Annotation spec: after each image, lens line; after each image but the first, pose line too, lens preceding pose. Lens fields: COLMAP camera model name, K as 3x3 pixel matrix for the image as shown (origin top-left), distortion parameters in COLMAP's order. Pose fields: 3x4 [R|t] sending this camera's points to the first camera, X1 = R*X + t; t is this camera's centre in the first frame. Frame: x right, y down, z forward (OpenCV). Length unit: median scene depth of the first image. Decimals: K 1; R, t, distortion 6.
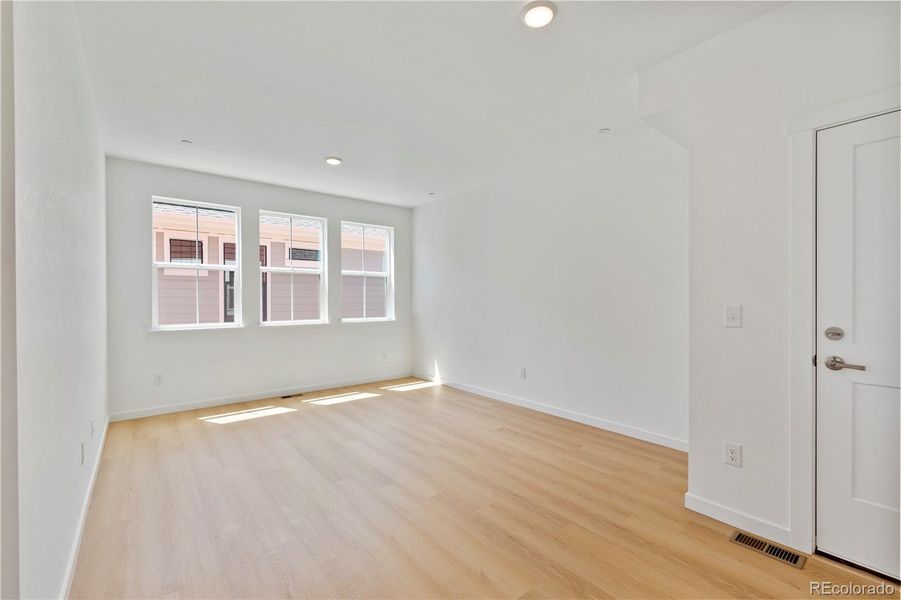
lens RADIAL K [[388.7, 0, 450.5], [0, 388.7, 300.0], [0, 0, 1]] dist [-0.000499, -0.000086]
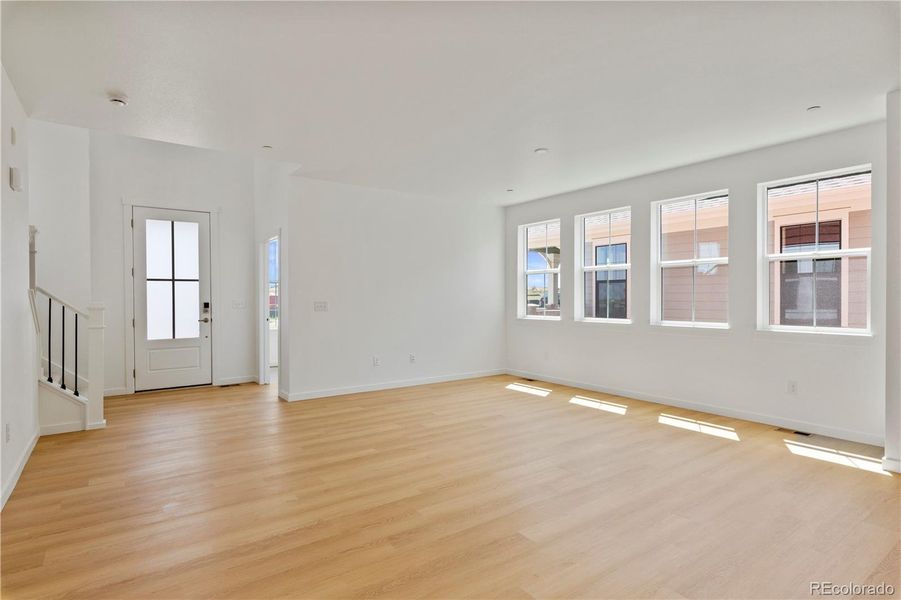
lens RADIAL K [[478.5, 0, 450.5], [0, 478.5, 300.0], [0, 0, 1]] dist [0.021692, 0.000154]
pose [[-0.064983, 0.007989, -0.997854, 0.470537], [-0.000239, 0.999968, 0.008021, -0.001951], [0.997886, 0.000760, -0.064979, 0.387480]]
